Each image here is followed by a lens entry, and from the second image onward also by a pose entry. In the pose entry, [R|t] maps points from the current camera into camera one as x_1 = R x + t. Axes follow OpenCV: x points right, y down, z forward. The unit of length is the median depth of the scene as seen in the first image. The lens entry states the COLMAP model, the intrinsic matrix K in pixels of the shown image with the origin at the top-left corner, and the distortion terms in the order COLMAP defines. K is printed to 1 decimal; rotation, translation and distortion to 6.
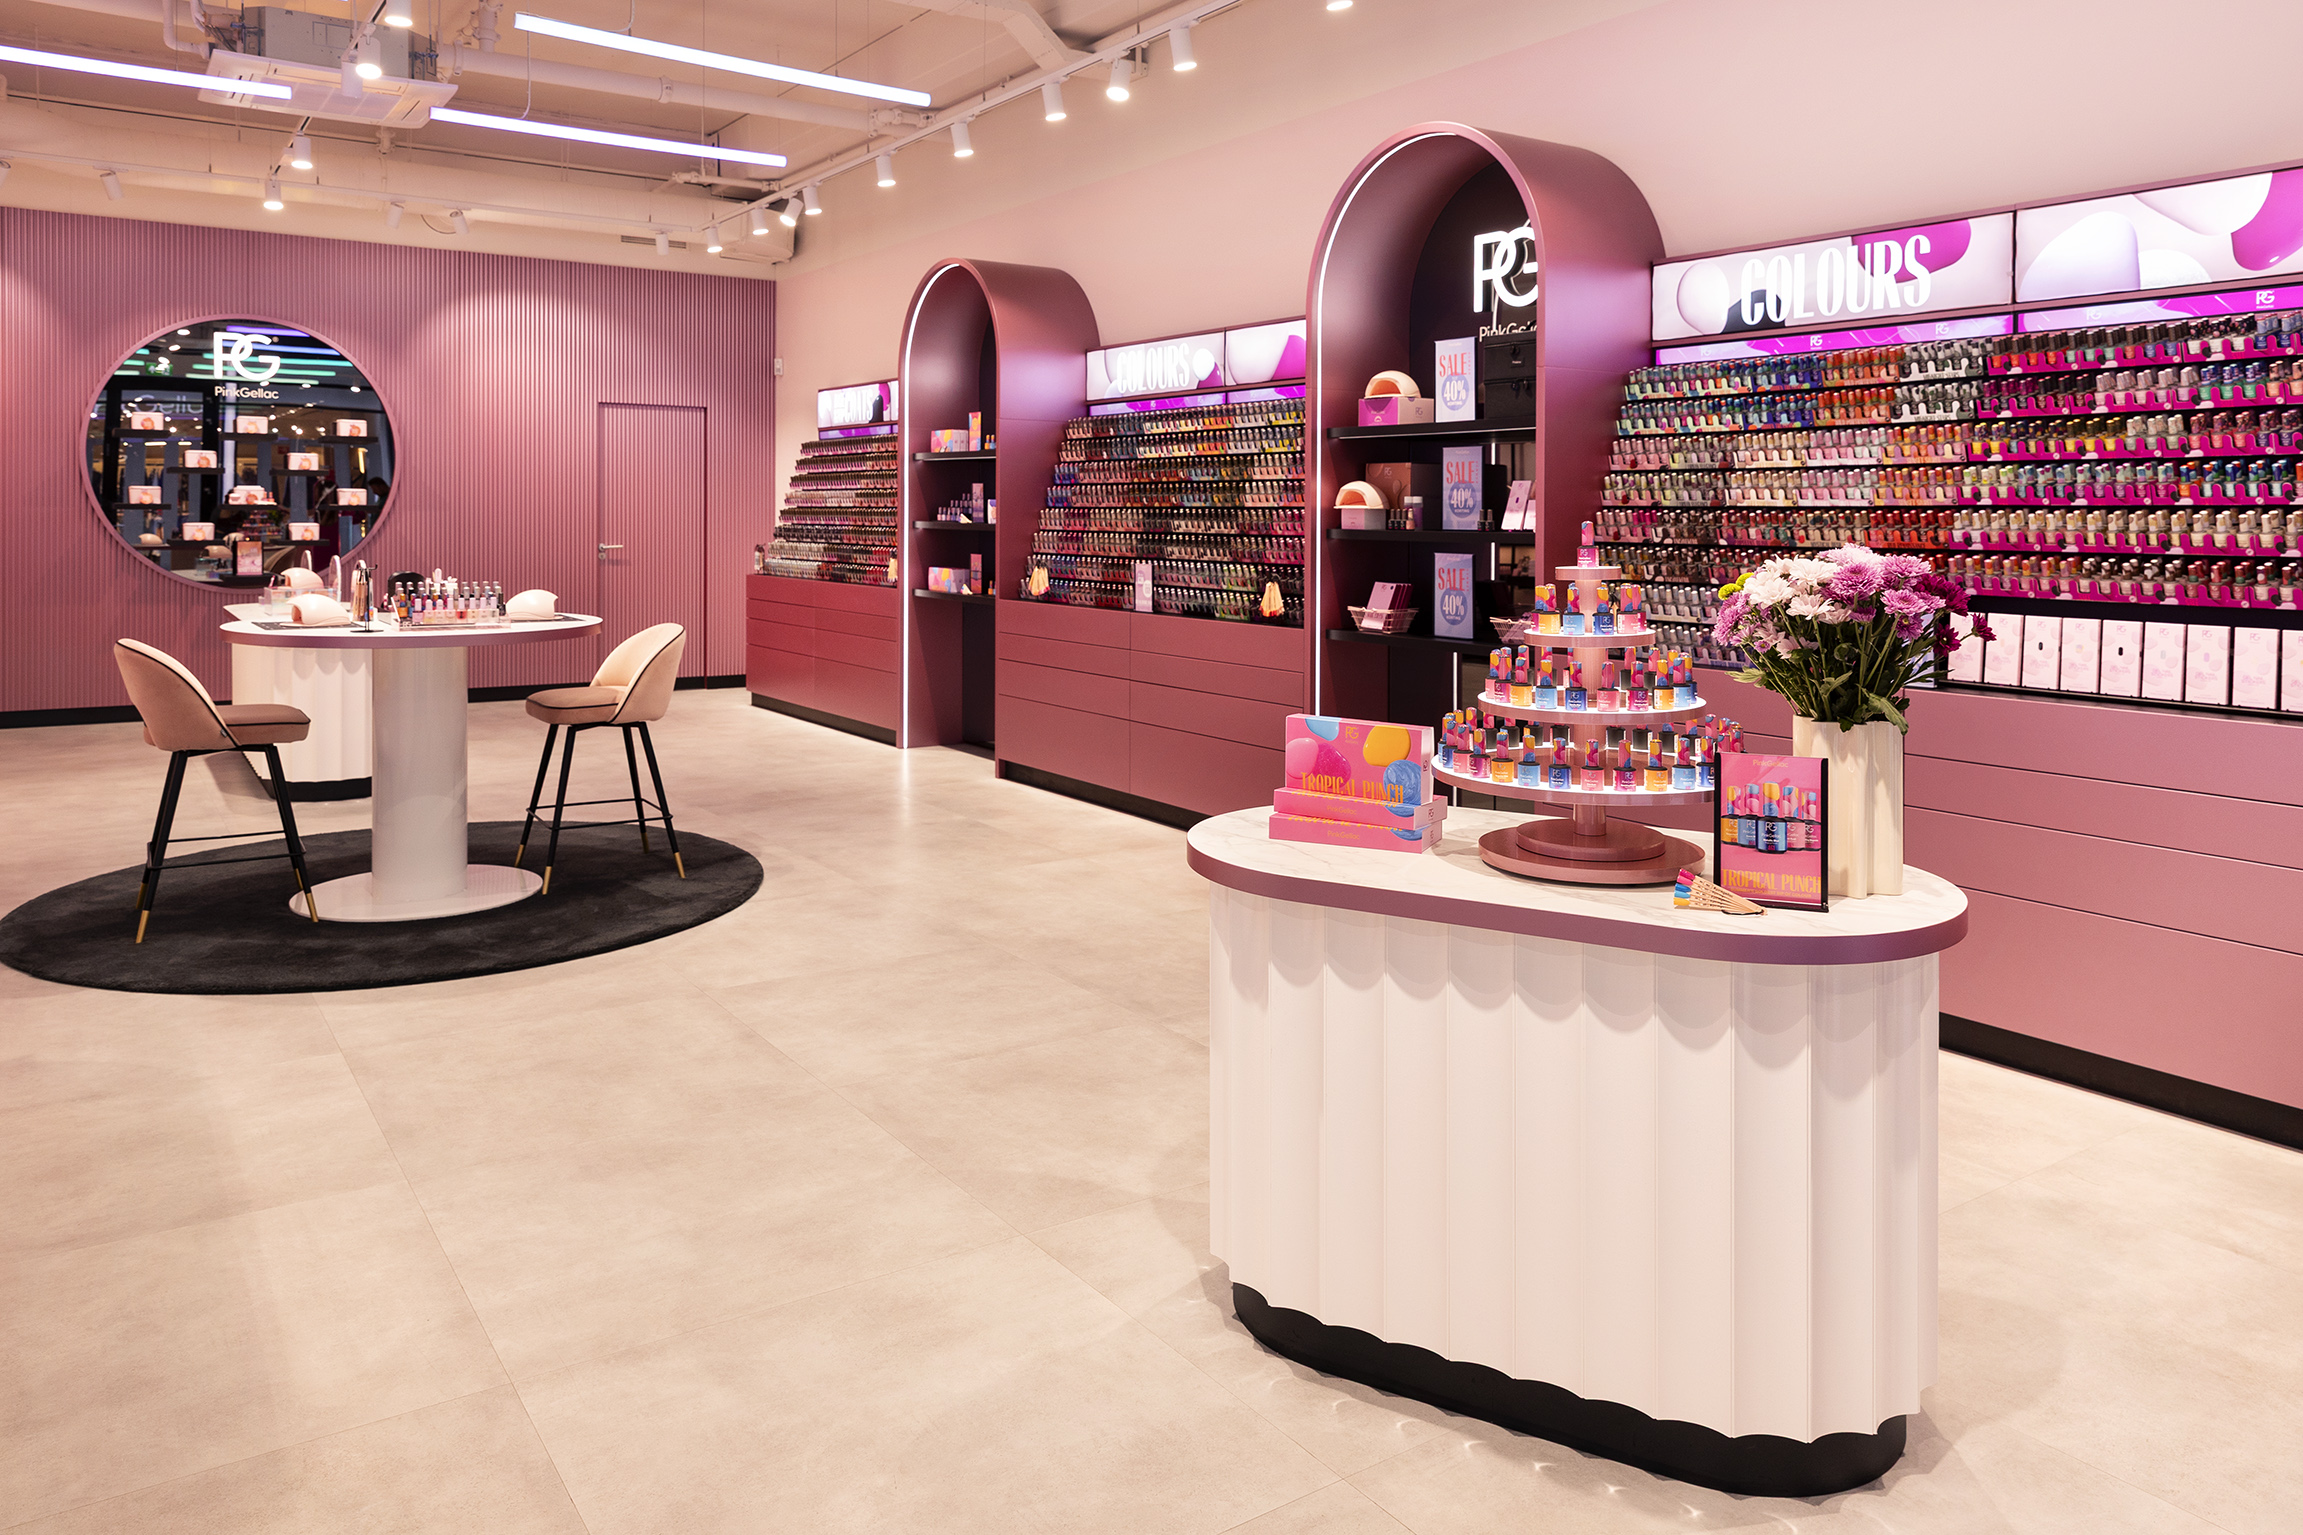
lens RADIAL K [[1591.9, 0, 1146.6], [0, 1591.9, 655.3], [0, 0, 1]] dist [0.003872, -0.002674]
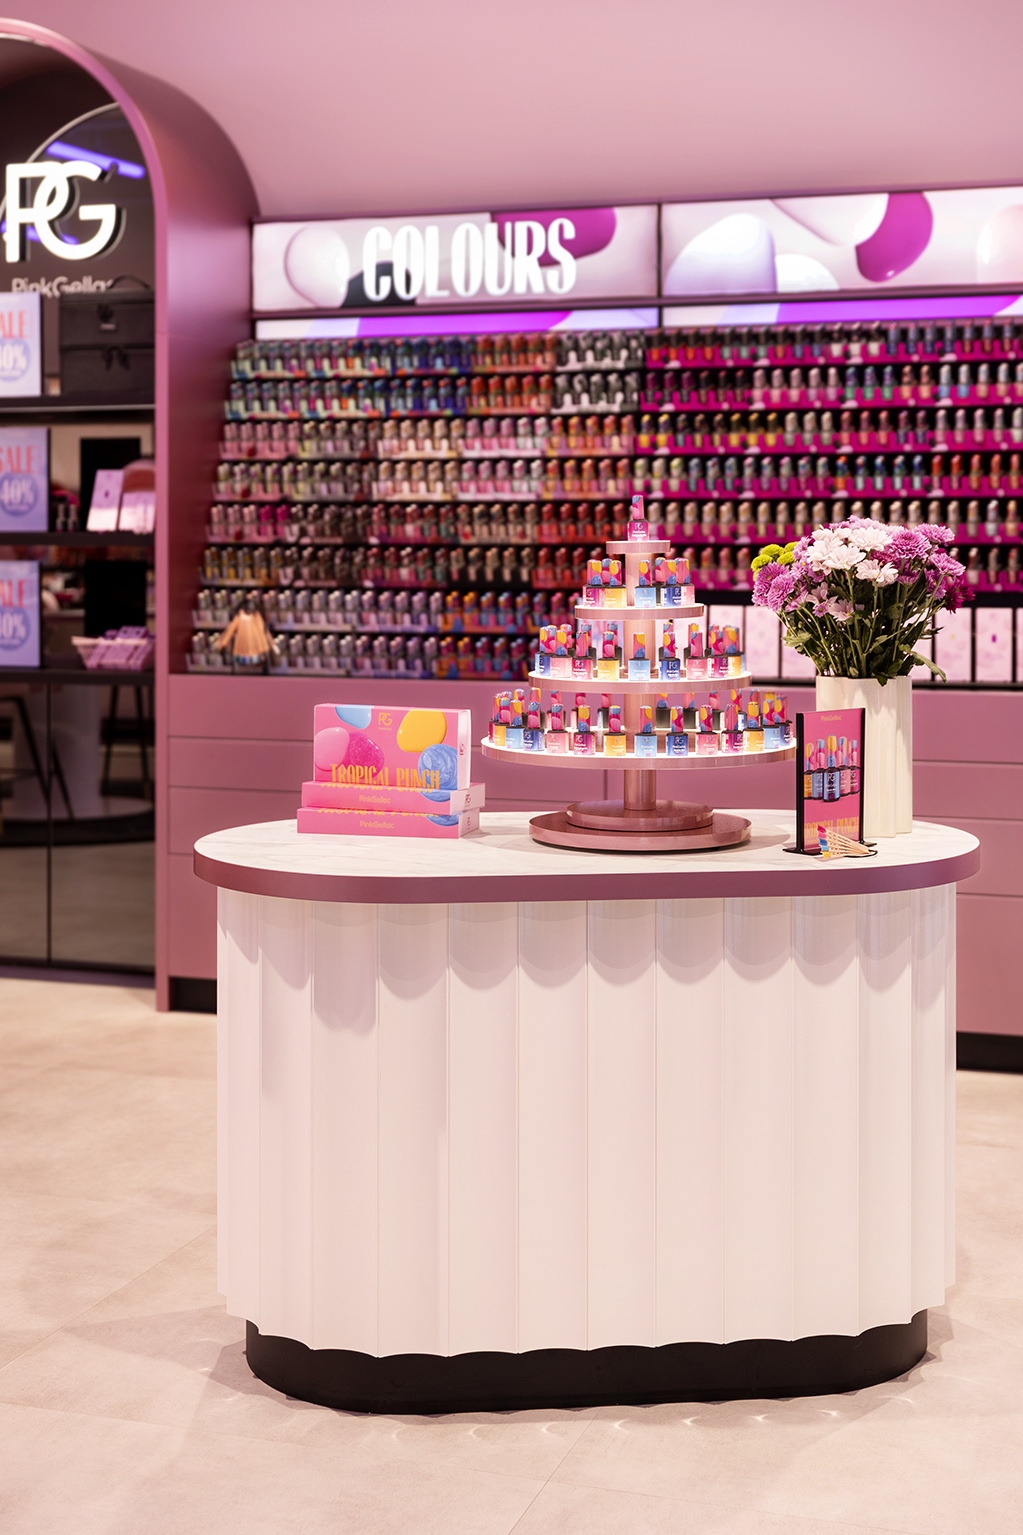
lens RADIAL K [[2122.9, 0, 511.5], [0, 2122.9, 767.5], [0, 0, 1]] dist [-0.001658, -0.064073]
pose [[0.800218, -0.067018, 0.595952, -0.305208], [0.055256, 0.997749, 0.038007, 0.016104], [-0.597158, 0.002516, 0.802120, -0.011137]]
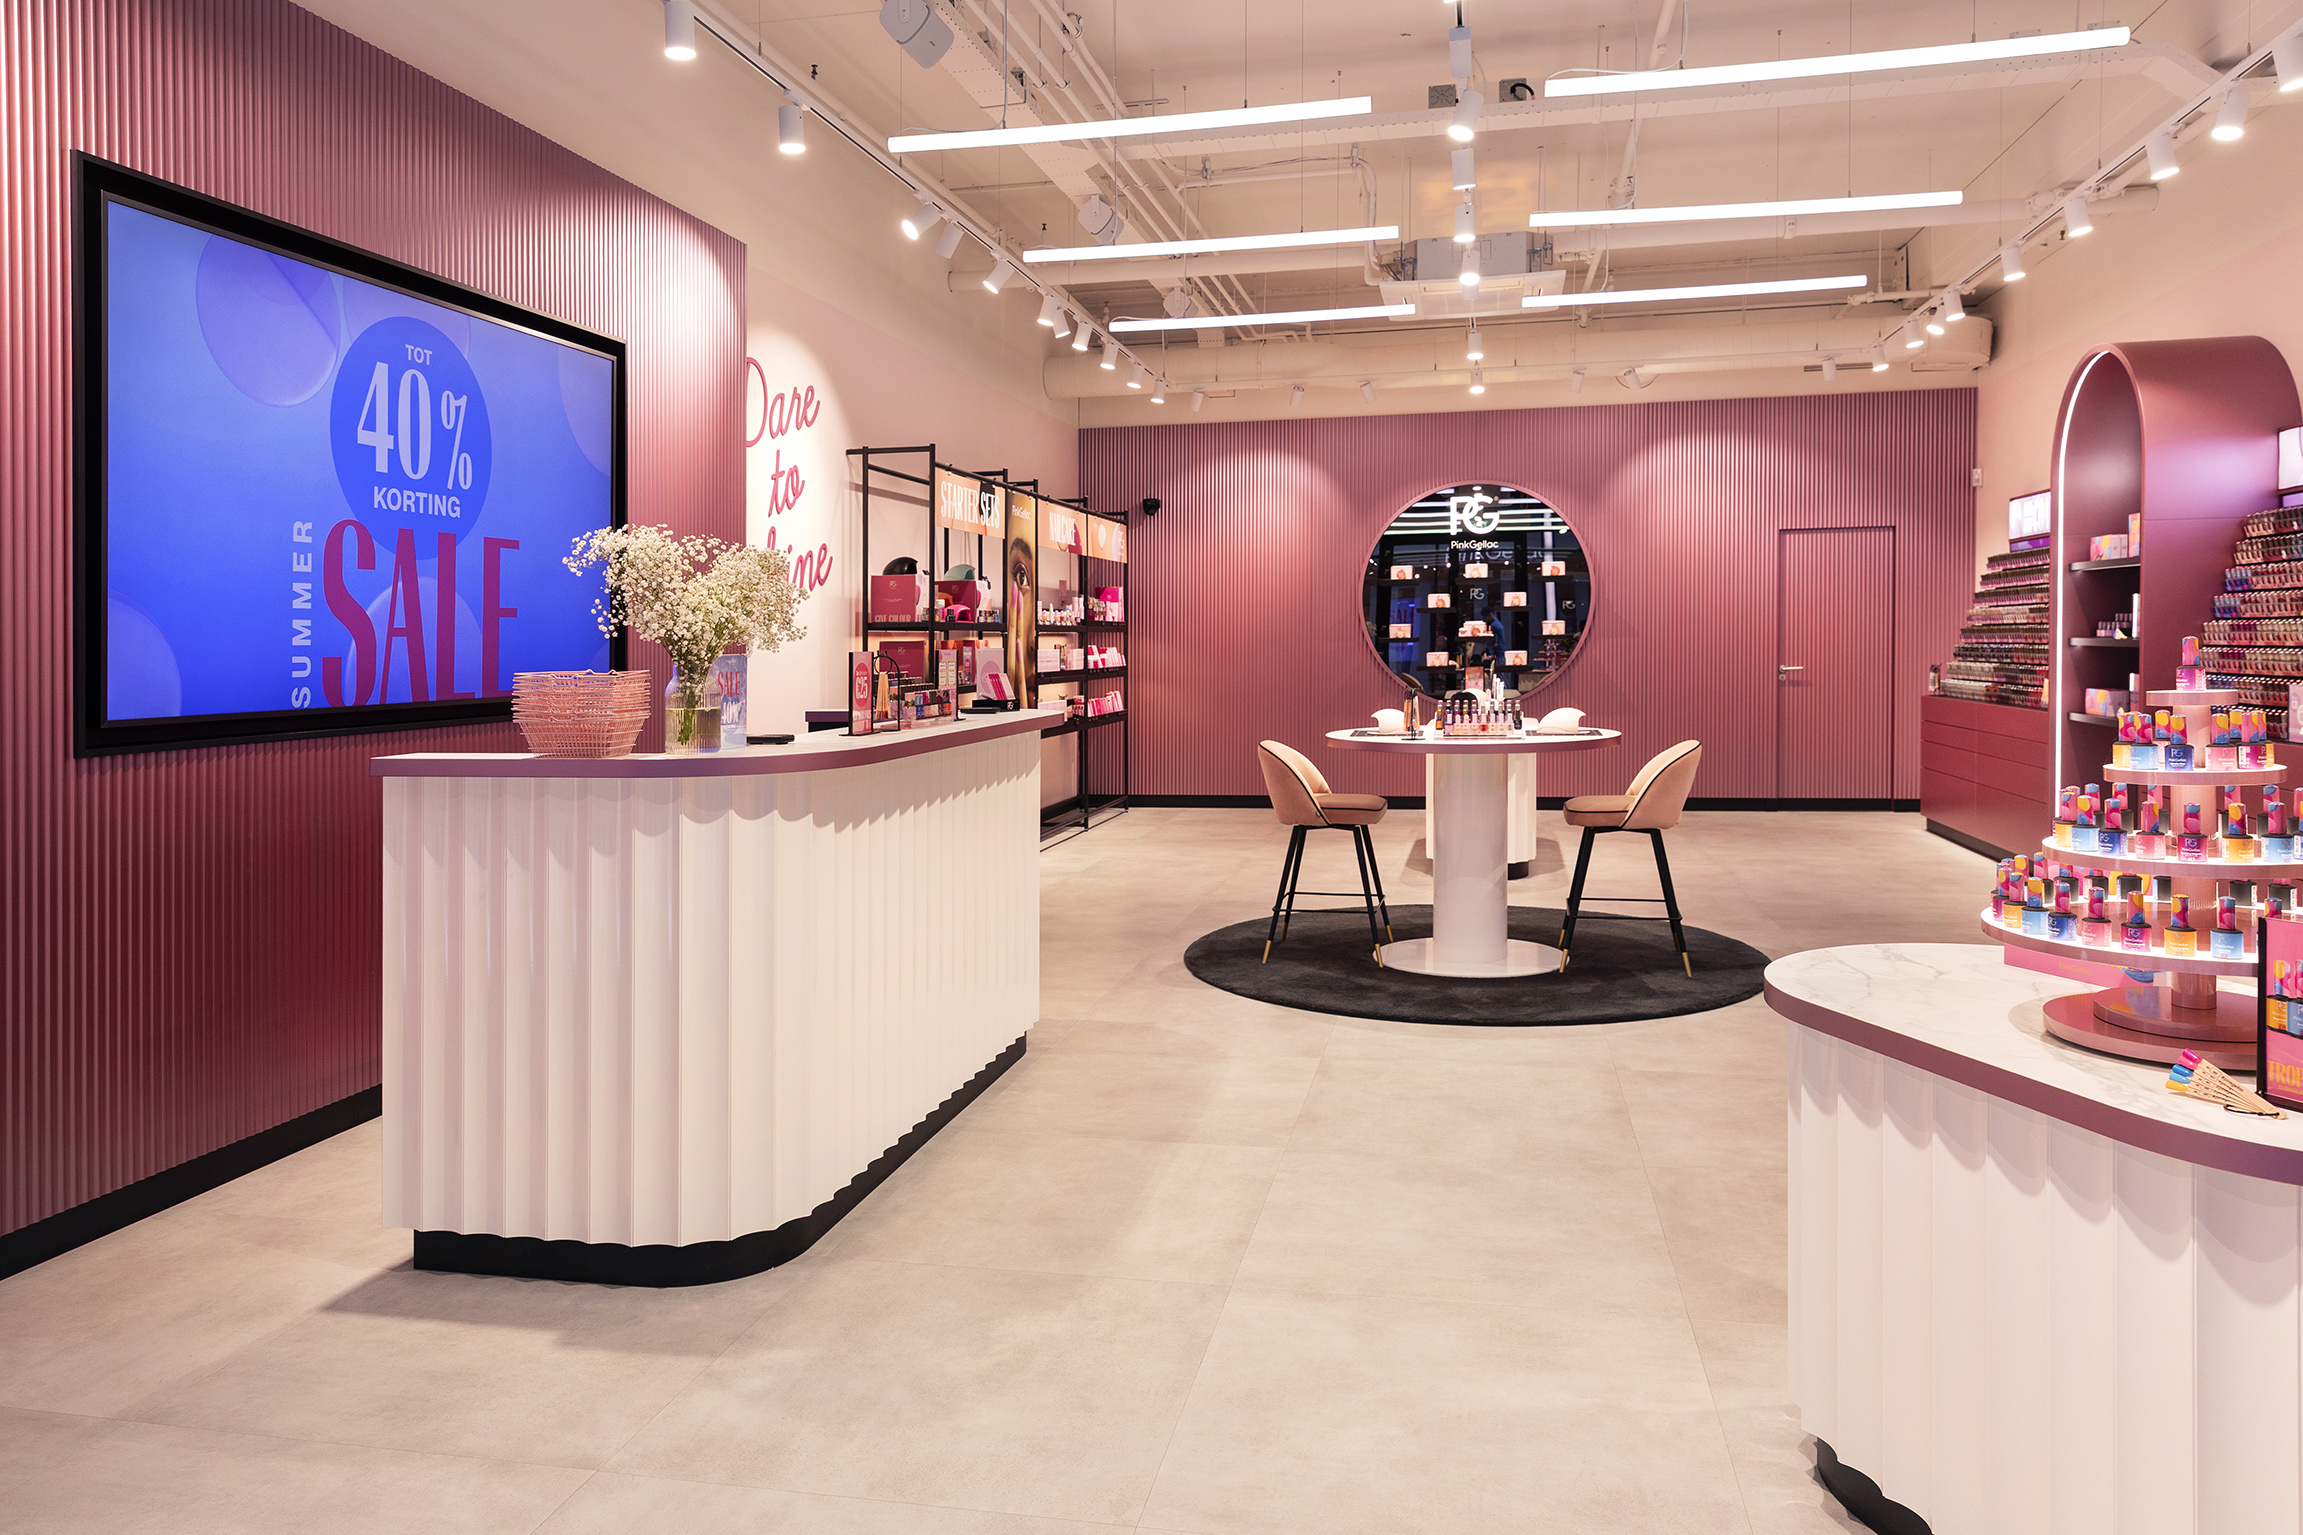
lens RADIAL K [[1541.1, 0, 1151.2], [0, 1541.1, 803.4], [0, 0, 1]] dist [0.001144, -0.003474]
pose [[0.688941, 0.054808, -0.722742, 0.258429], [-0.040653, 0.998489, 0.036967, -0.001534], [0.723677, 0.003914, 0.690128, 0.019272]]
